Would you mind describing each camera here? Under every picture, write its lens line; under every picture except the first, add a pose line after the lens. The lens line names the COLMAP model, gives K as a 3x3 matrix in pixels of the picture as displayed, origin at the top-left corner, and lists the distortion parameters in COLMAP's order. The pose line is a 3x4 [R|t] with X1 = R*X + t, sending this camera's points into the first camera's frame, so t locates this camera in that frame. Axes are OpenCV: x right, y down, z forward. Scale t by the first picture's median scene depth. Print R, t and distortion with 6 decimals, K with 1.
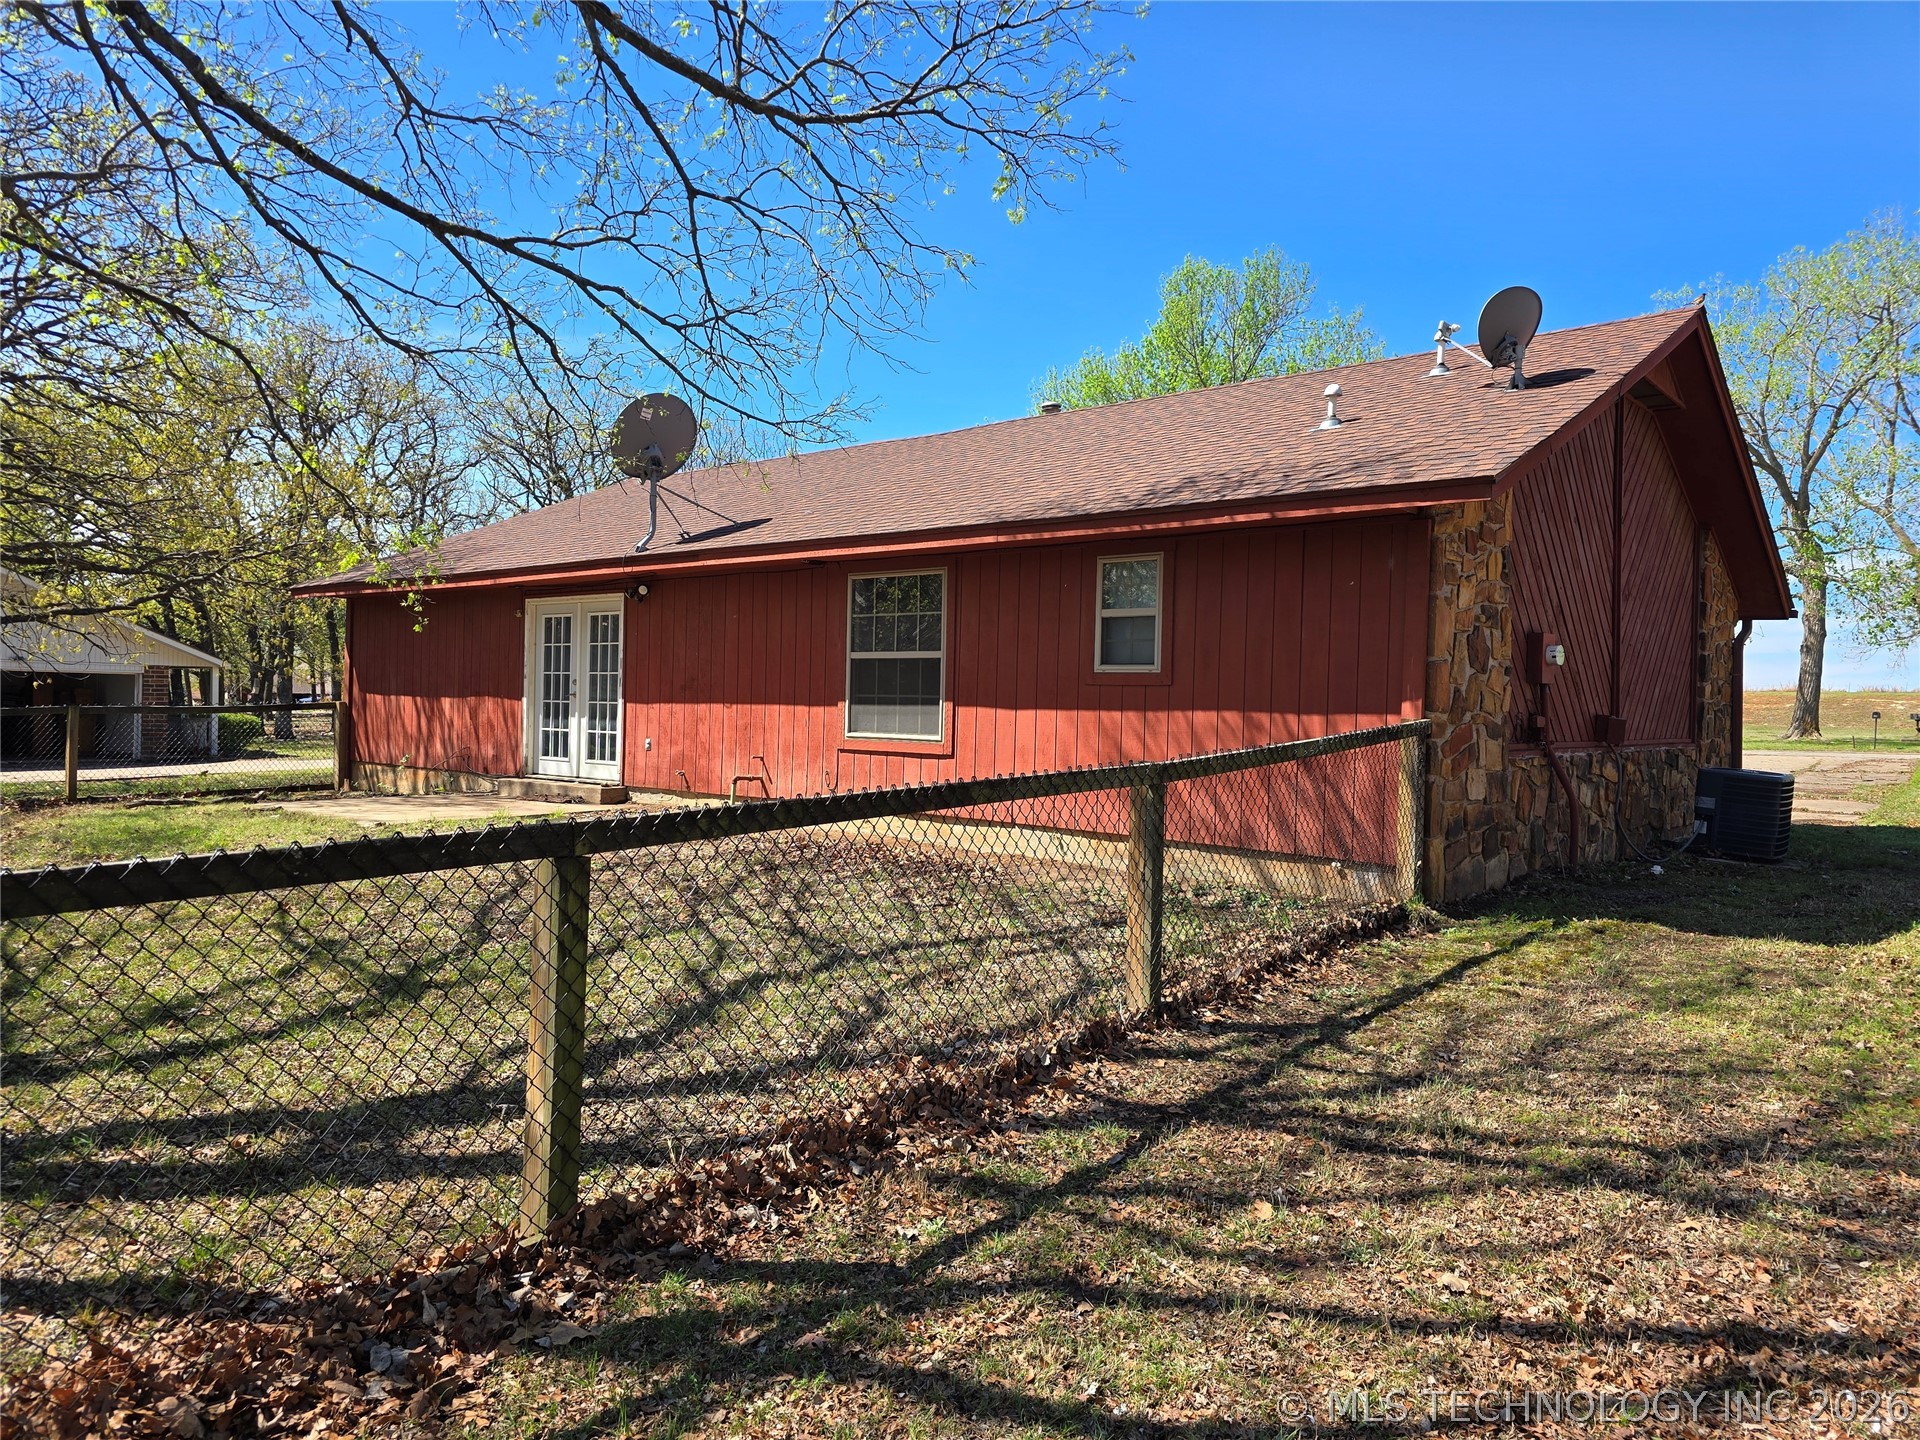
lens RADIAL K [[1300.5, 0, 960.0], [0, 1300.5, 720.0], [0, 0, 1]] dist [0.085967, -0.080403]
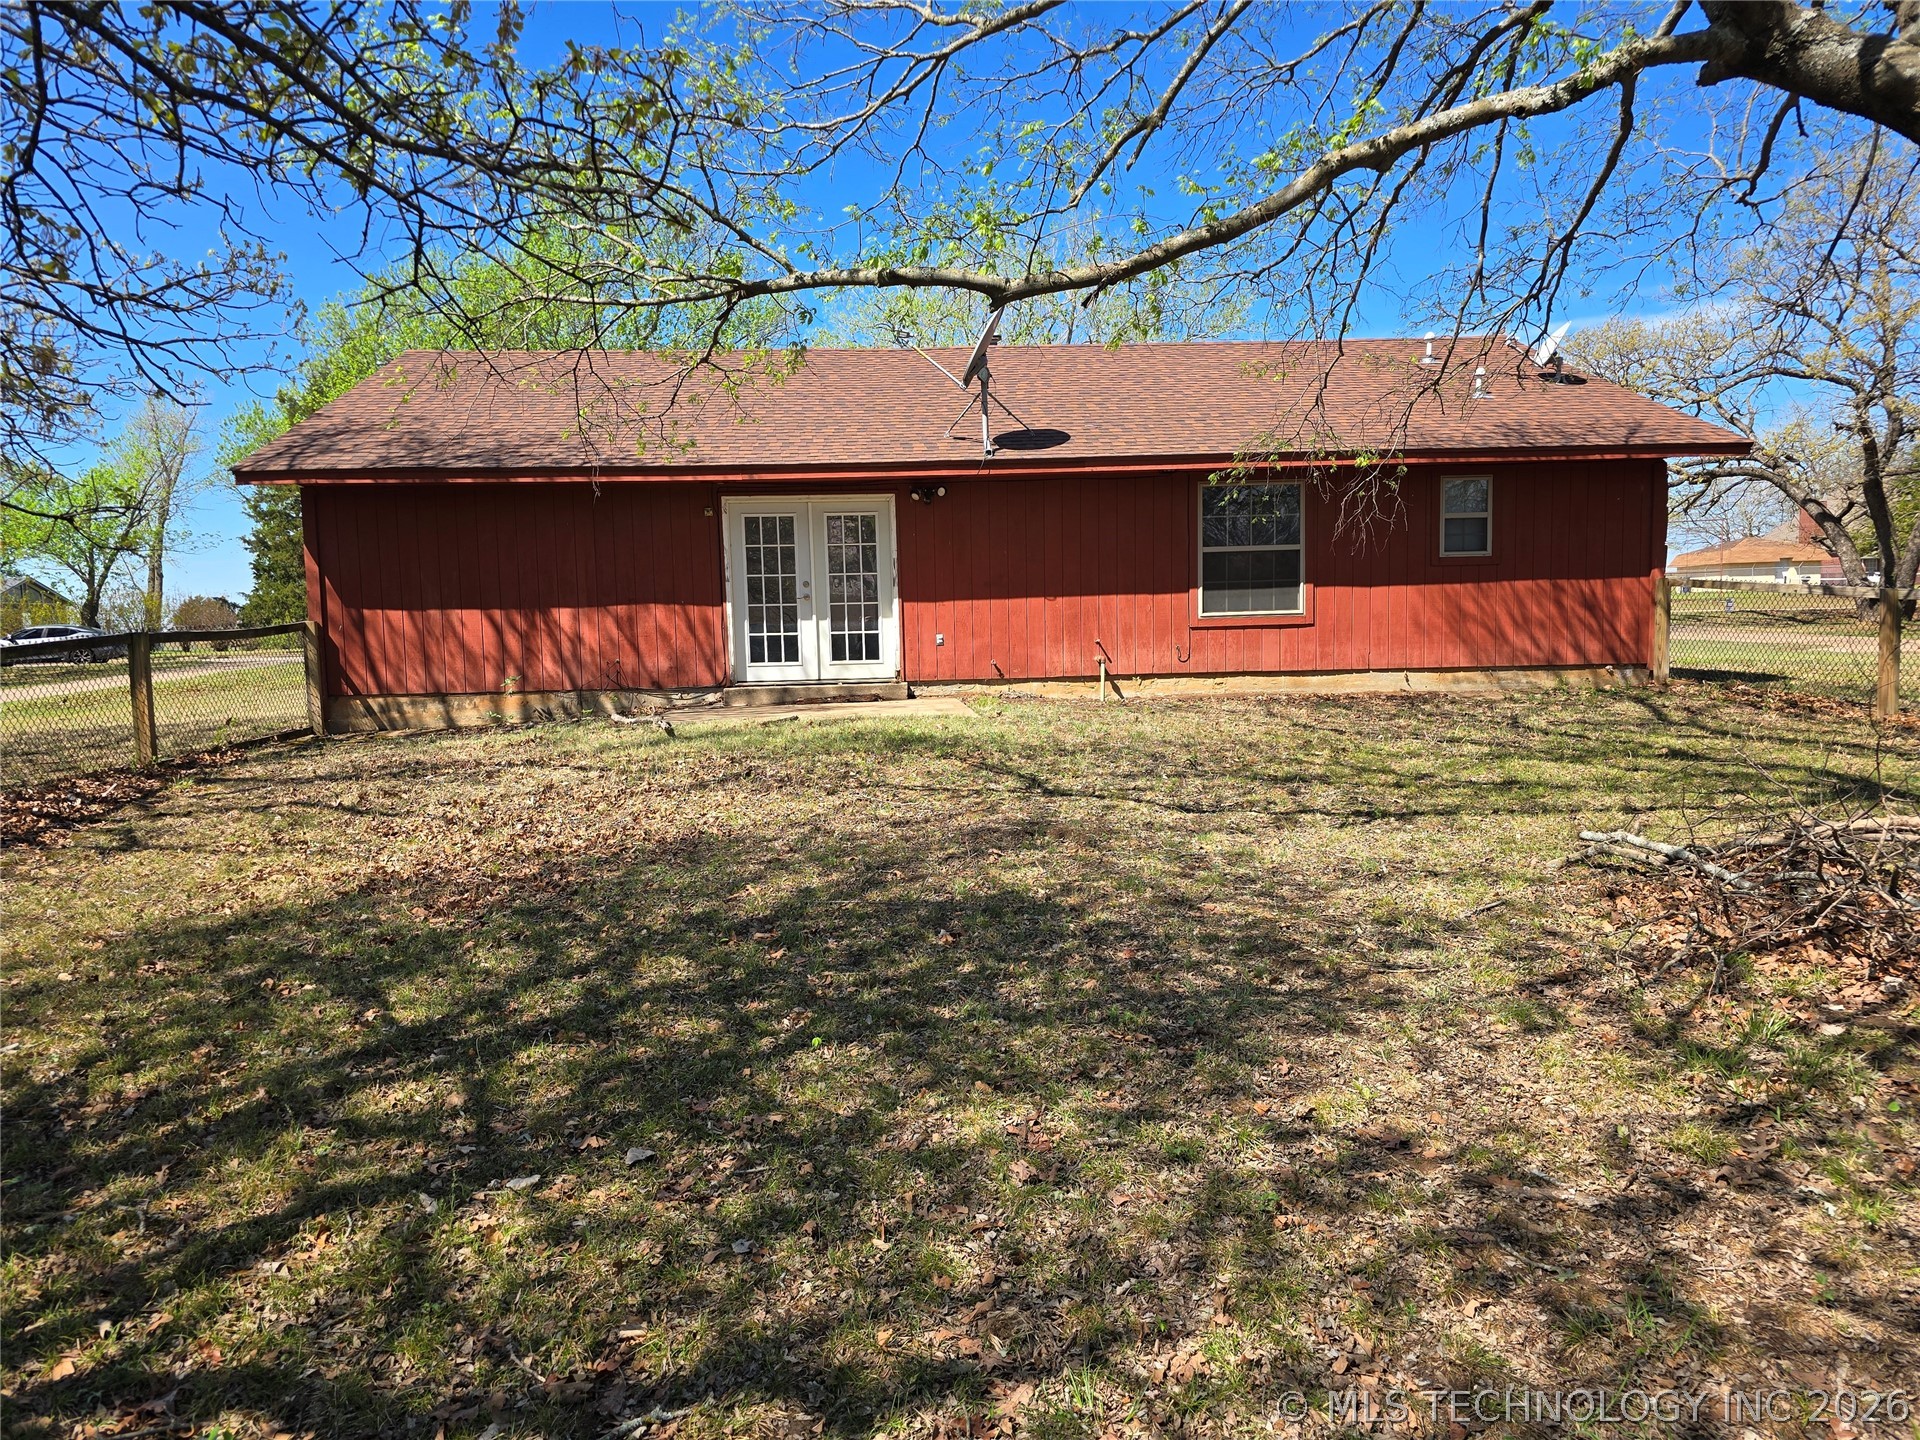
lens RADIAL K [[1300.5, 0, 960.0], [0, 1300.5, 720.0], [0, 0, 1]] dist [0.085967, -0.080403]
pose [[0.725162, -0.101641, 0.681036, -0.900279], [0.048897, 0.994150, 0.096306, -0.016306], [-0.686840, -0.036537, 0.725889, 0.208009]]
